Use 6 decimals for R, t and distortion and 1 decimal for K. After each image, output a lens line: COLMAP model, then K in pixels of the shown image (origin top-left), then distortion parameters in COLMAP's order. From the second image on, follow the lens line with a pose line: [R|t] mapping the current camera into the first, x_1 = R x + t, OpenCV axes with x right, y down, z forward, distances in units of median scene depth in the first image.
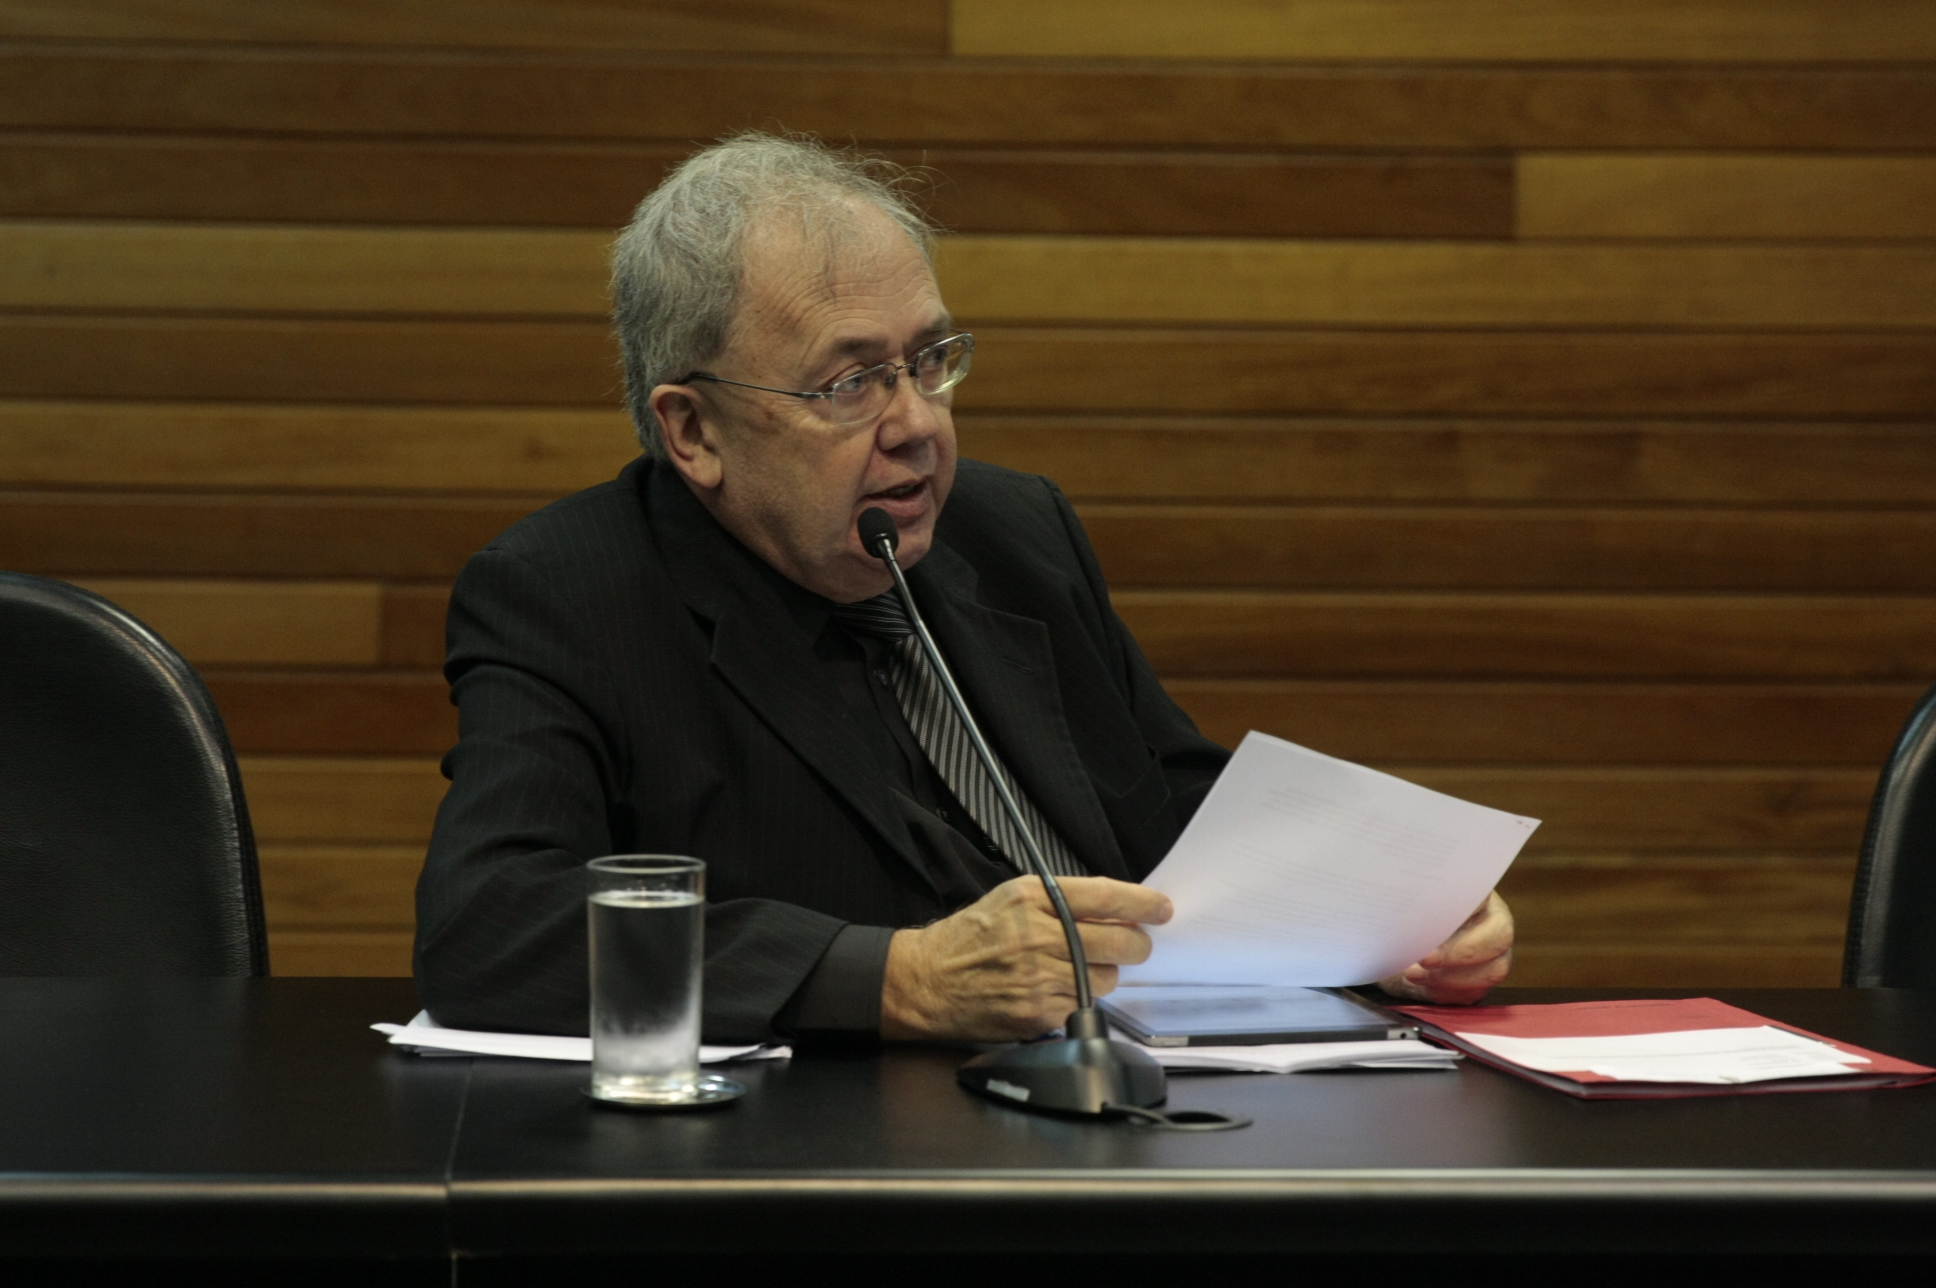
lens RADIAL K [[6685.6, 0, 968.5], [0, 6685.6, 645.3], [0, 0, 1]] dist [1.285404, 0.000000]
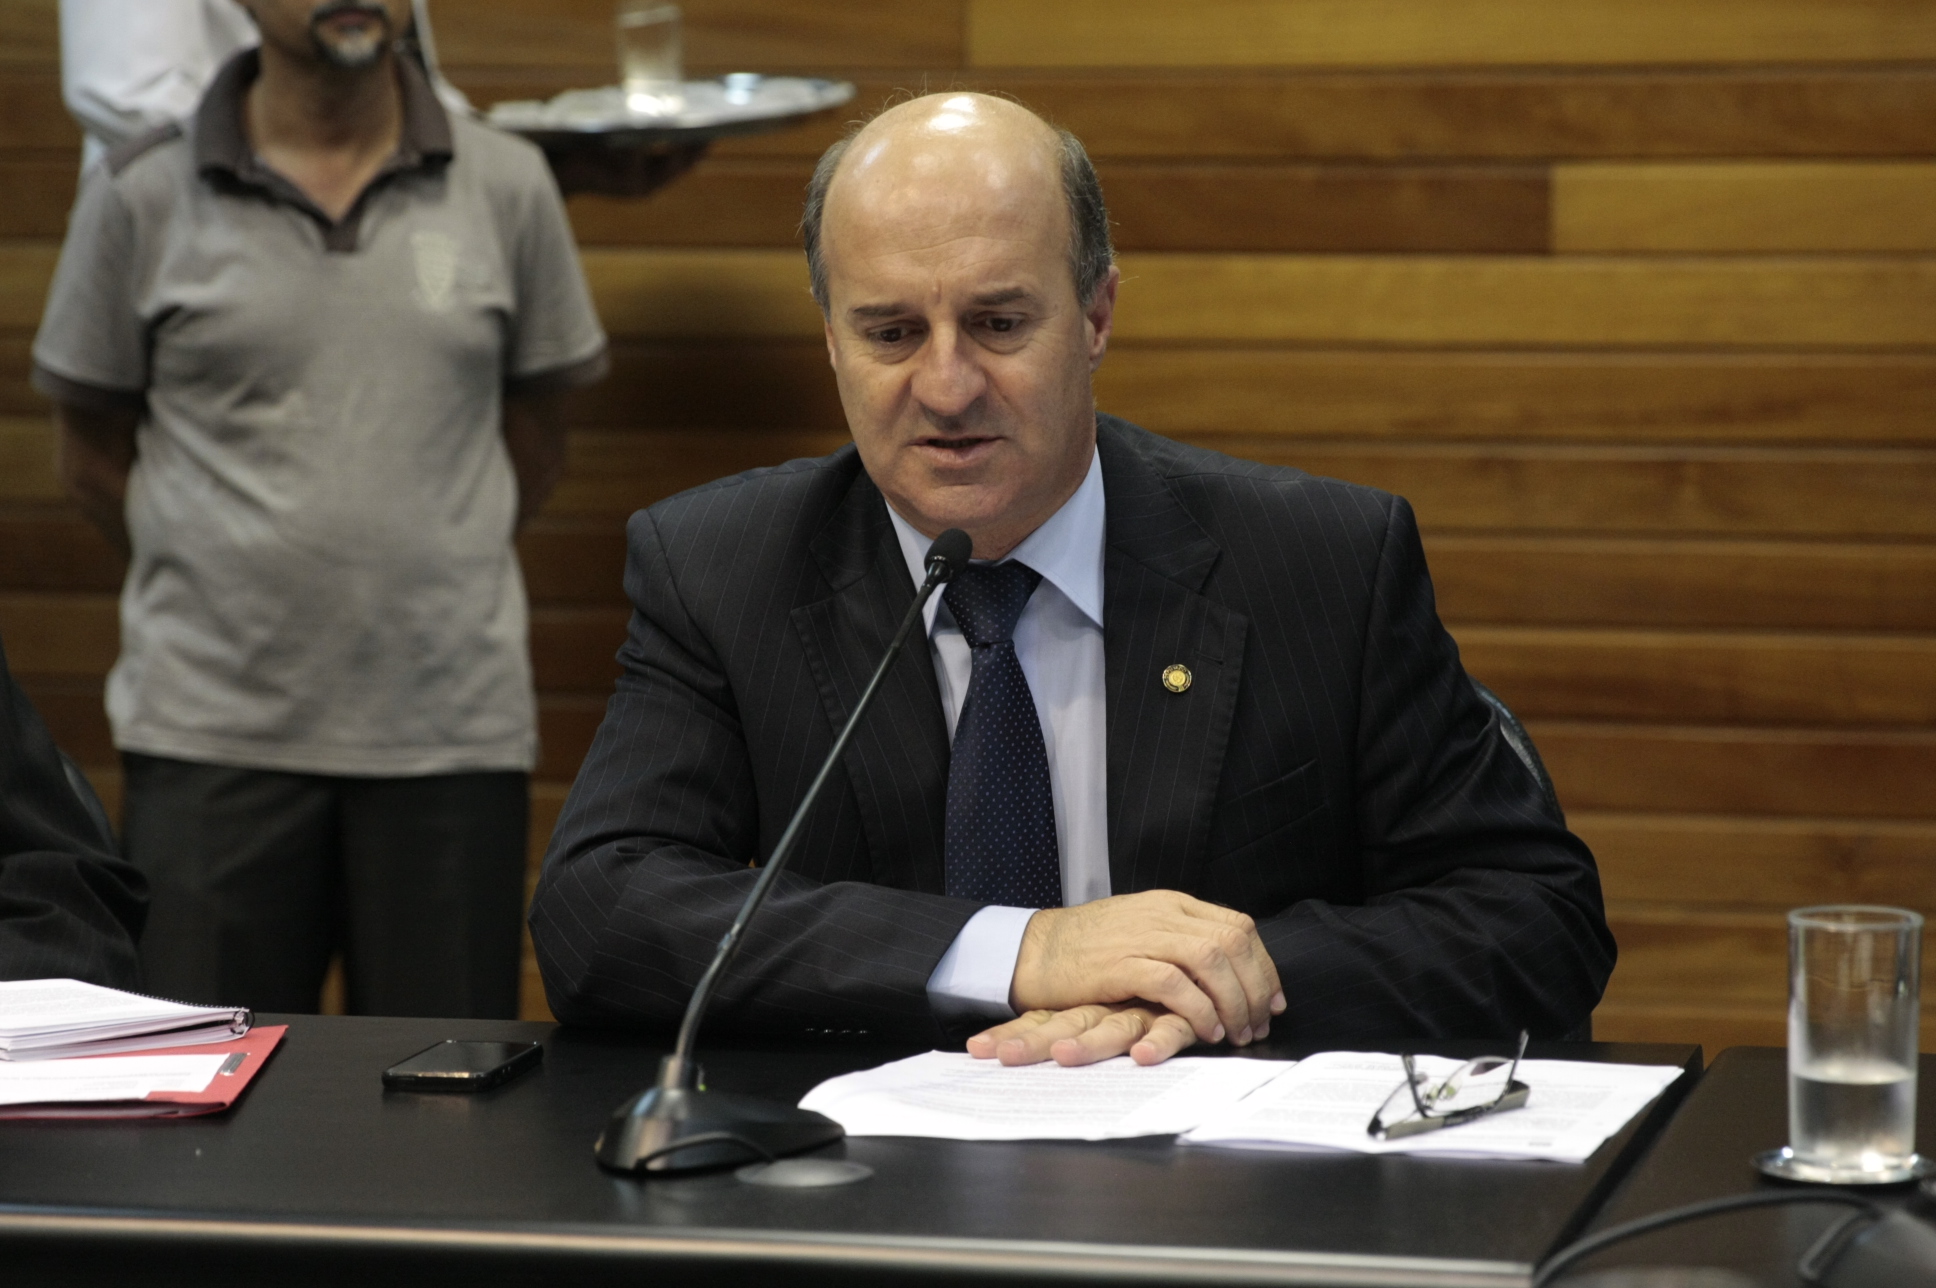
lens RADIAL K [[6685.6, 0, 968.2], [0, 6685.6, 643.3], [0, 0, 1]] dist [1.285404, 0.000000]
pose [[0.947620, 0.012476, -0.319155, 0.304512], [-0.015449, 0.999858, -0.006786, 0.002019], [0.319025, 0.011361, 0.947678, 0.077879]]
